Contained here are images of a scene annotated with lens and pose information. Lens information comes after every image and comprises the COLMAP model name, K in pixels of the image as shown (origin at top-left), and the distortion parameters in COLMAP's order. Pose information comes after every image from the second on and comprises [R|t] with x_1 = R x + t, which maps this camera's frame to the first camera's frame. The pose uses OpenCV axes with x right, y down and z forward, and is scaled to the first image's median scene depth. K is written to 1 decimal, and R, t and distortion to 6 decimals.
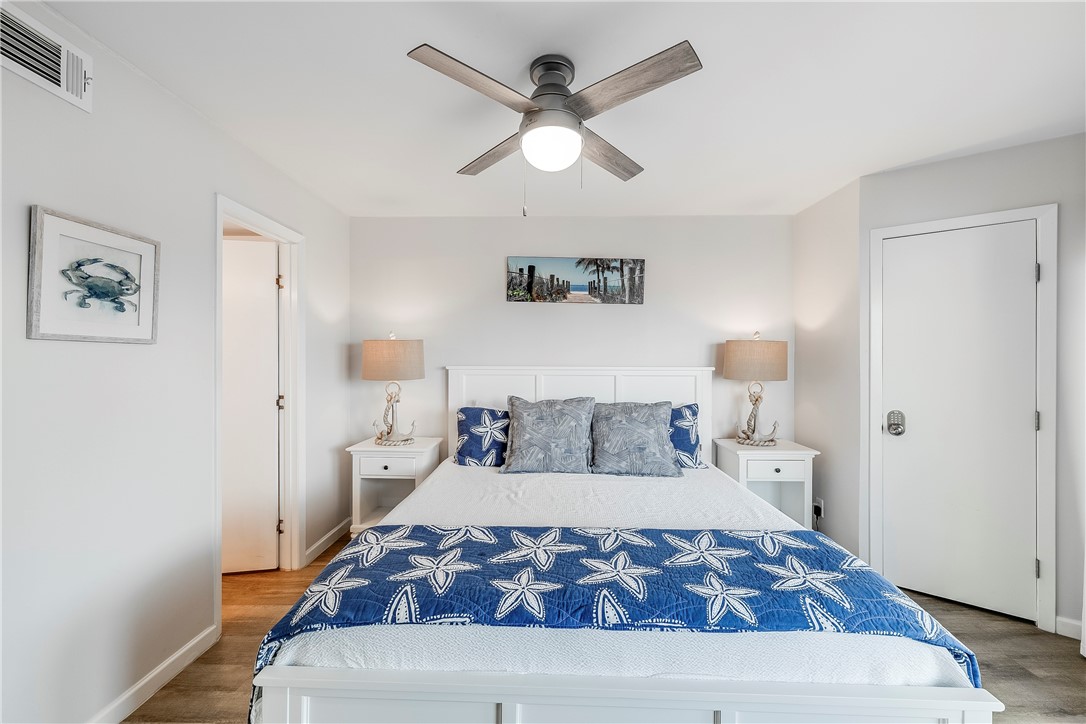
lens RADIAL K [[425.6, 0, 543.1], [0, 425.6, 359.7], [0, 0, 1]] dist [0.004363, 0.000270]
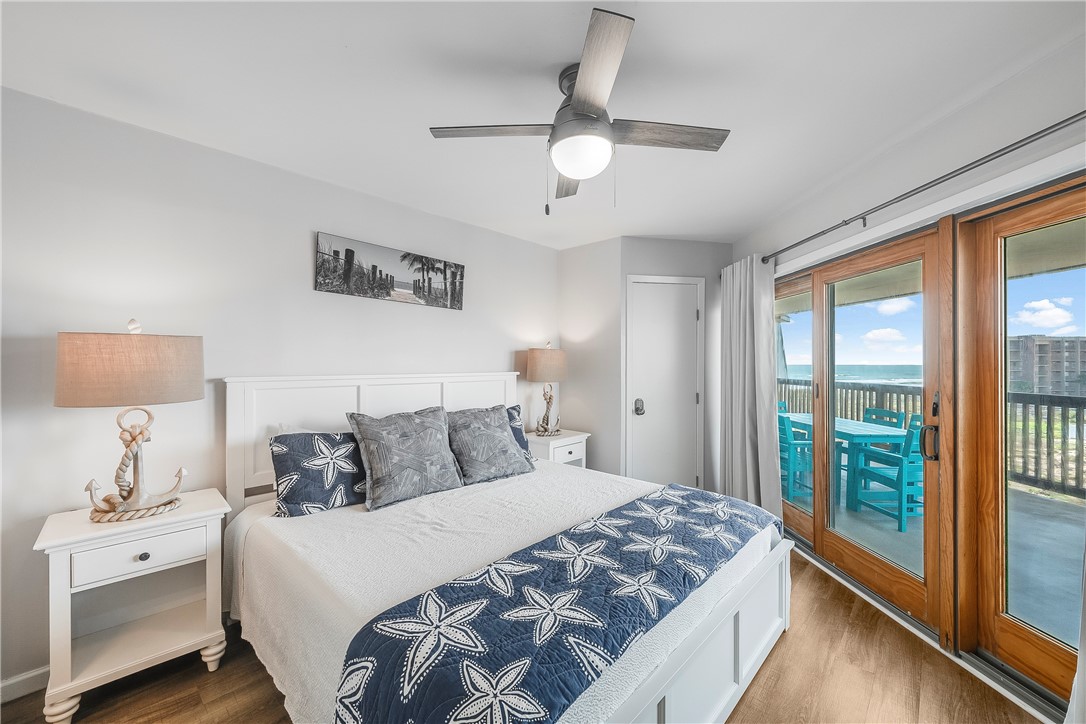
lens RADIAL K [[426.9, 0, 543.0], [0, 426.9, 367.4], [0, 0, 1]] dist [0.002311, -0.000573]
pose [[0.667483, -0.009989, 0.744558, -0.425958], [0.006360, 0.999950, 0.007713, -0.002761], [-0.744598, -0.000413, 0.667513, 0.209878]]
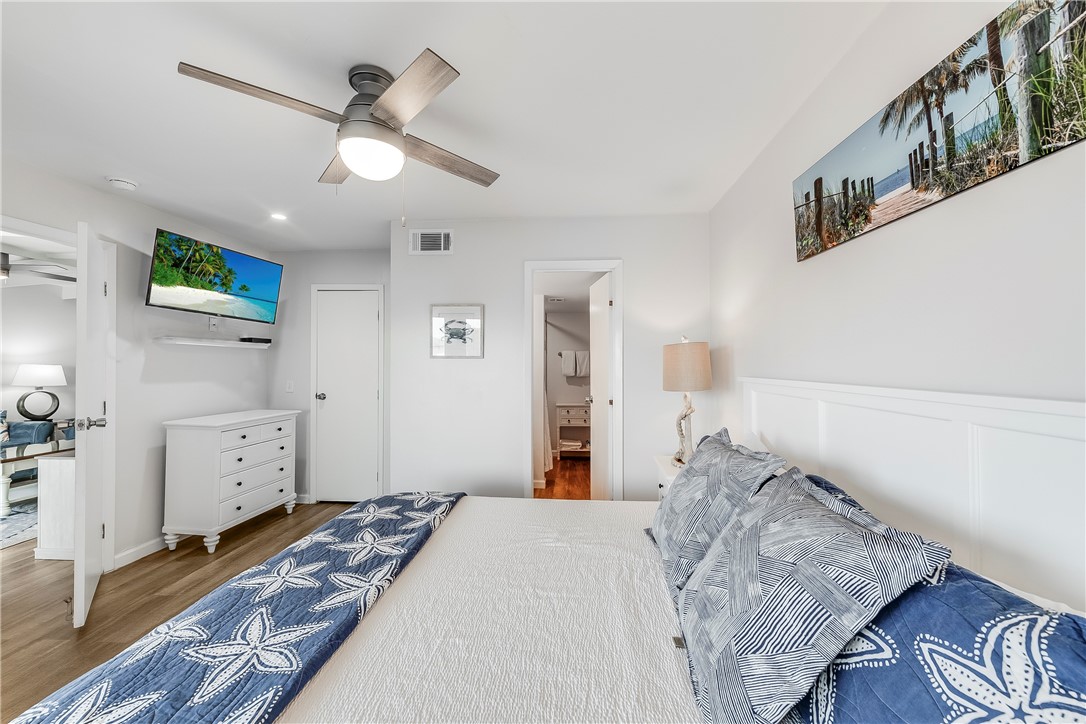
lens RADIAL K [[425.6, 0, 539.4], [0, 425.6, 359.8], [0, 0, 1]] dist [0.004363, 0.000270]
pose [[-0.070099, -0.014147, -0.997440, 0.539902], [-0.004299, 0.999894, -0.013879, -0.002222], [0.997531, 0.003315, -0.070152, 0.785416]]
